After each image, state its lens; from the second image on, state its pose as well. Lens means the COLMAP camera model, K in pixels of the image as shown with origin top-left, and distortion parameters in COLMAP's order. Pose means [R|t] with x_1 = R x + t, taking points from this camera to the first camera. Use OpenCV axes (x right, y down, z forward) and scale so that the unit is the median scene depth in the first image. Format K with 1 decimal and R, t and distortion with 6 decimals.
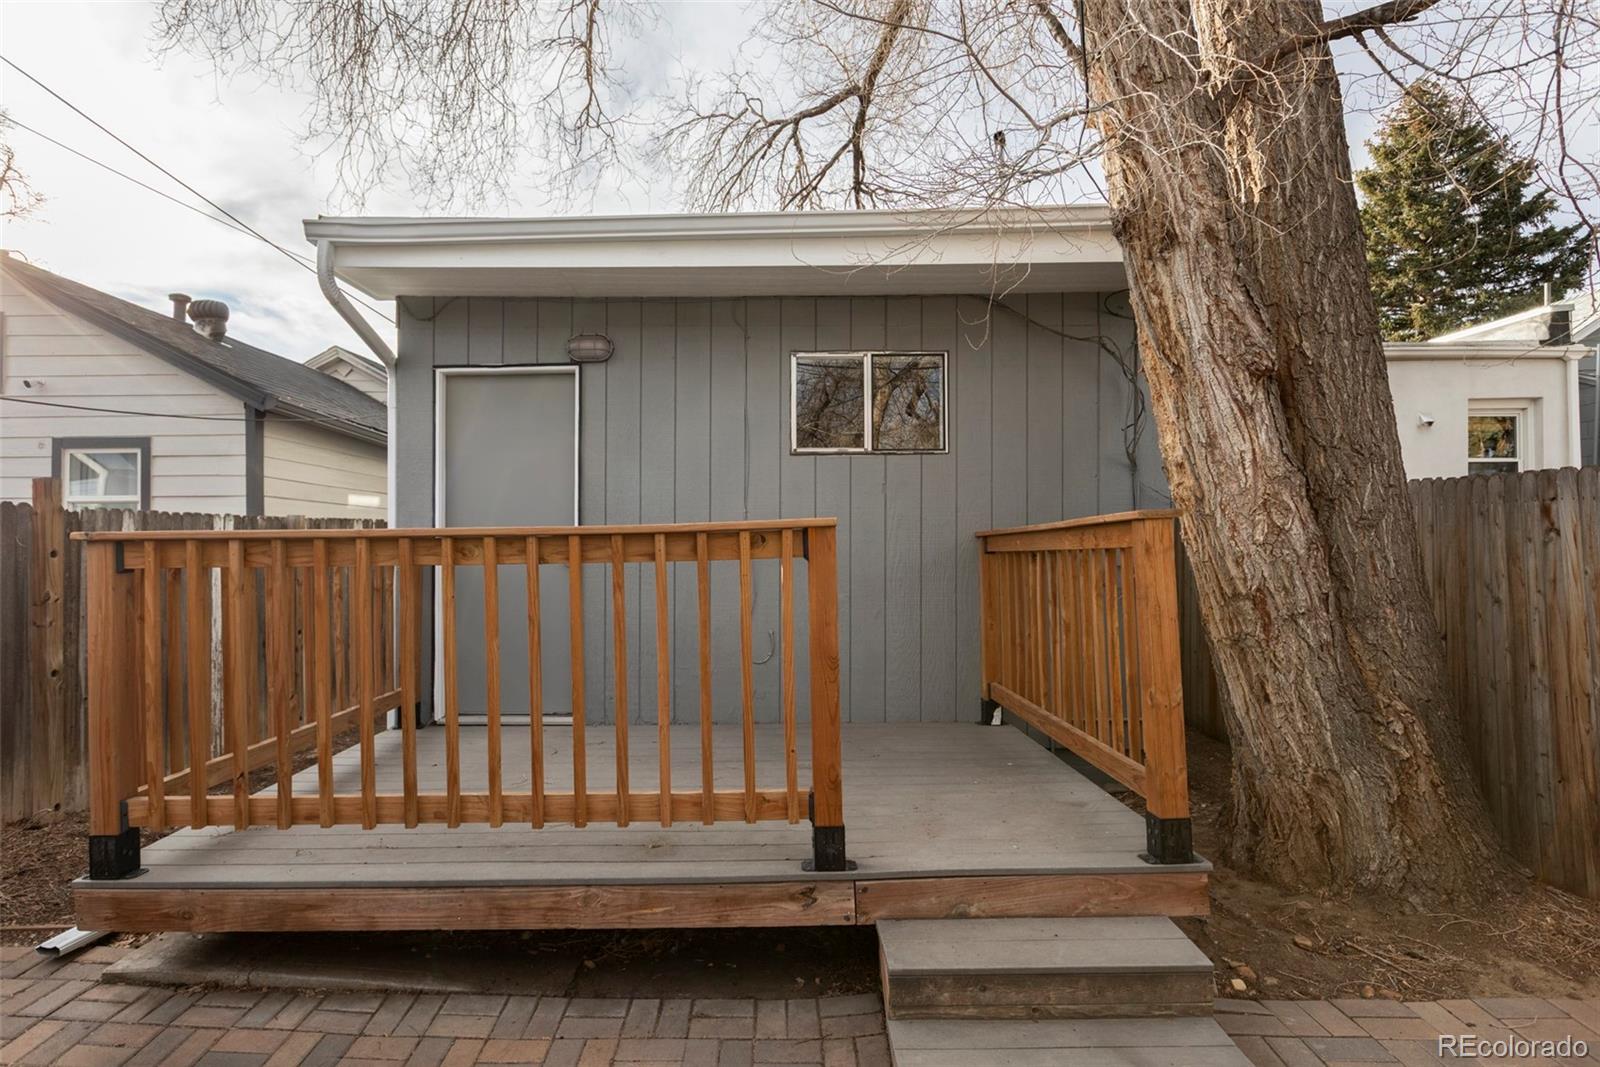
lens RADIAL K [[779.0, 0, 800.0], [0, 779.0, 533.5], [0, 0, 1]] dist [-0.001765, -0.000475]
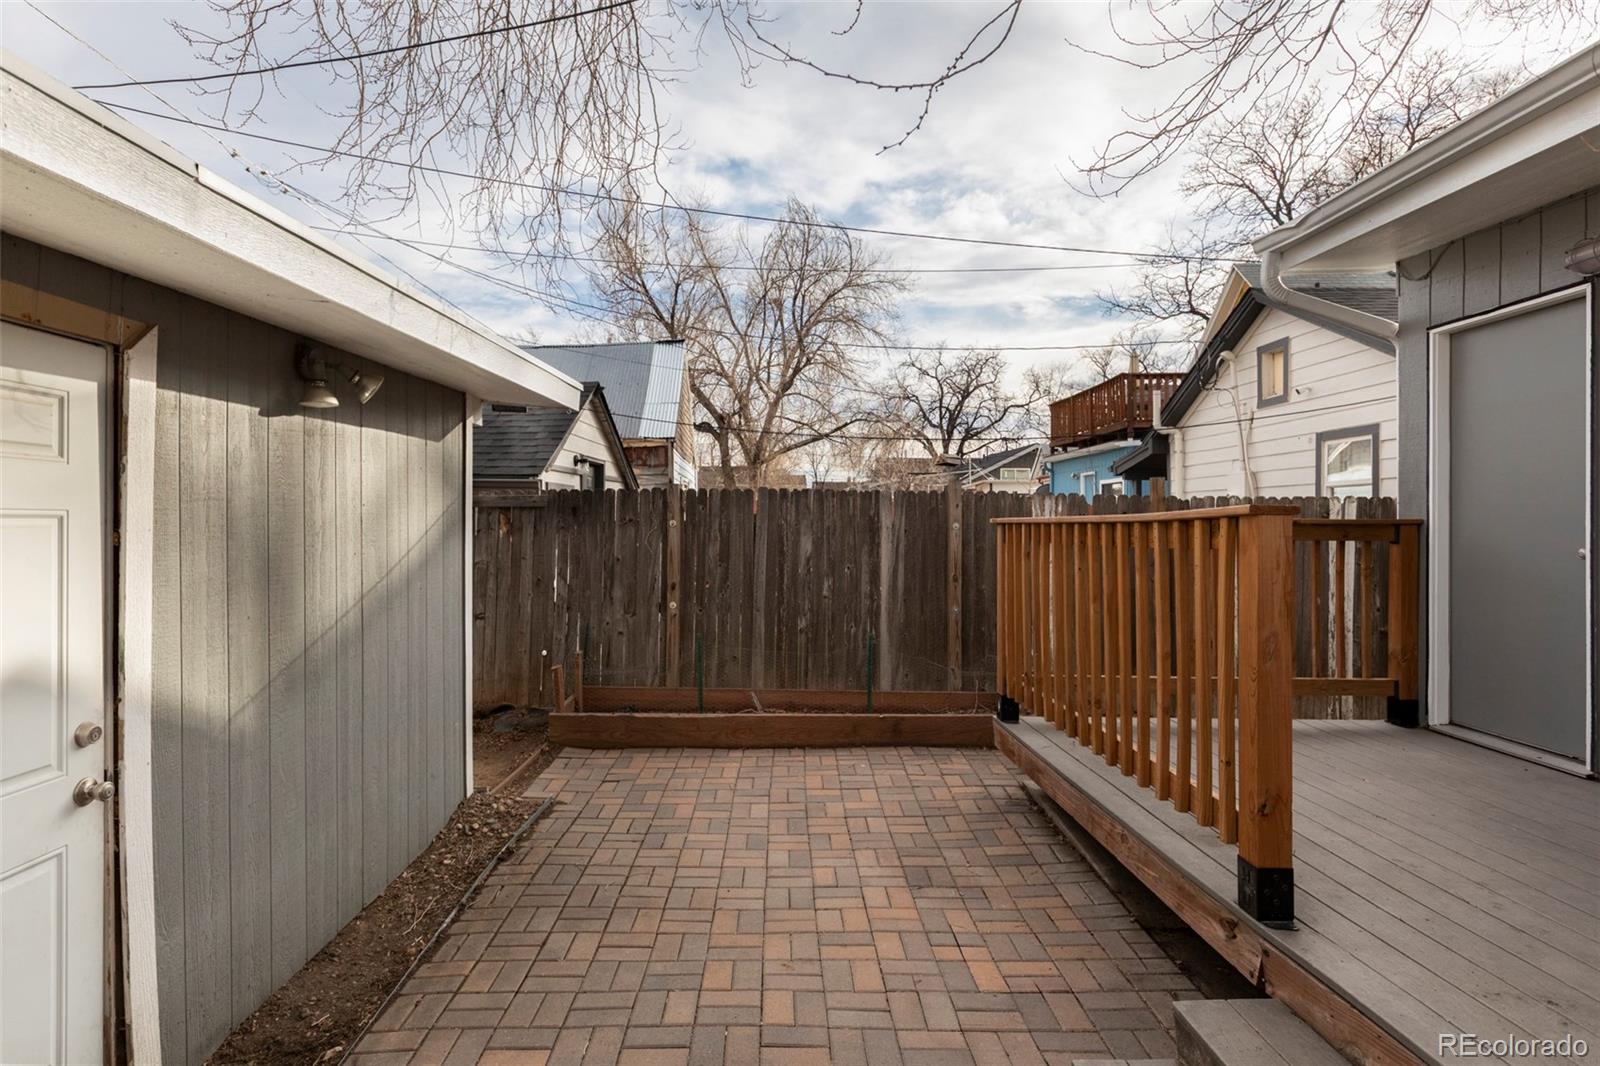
lens RADIAL K [[870.5, 0, 797.1], [0, 870.5, 514.8], [0, 0, 1]] dist [0.000113, -0.000066]
pose [[0.032435, -0.000724, -0.999474, 0.503006], [0.008197, 0.999966, -0.000459, -0.006325], [0.999440, -0.008178, 0.032440, 0.240385]]
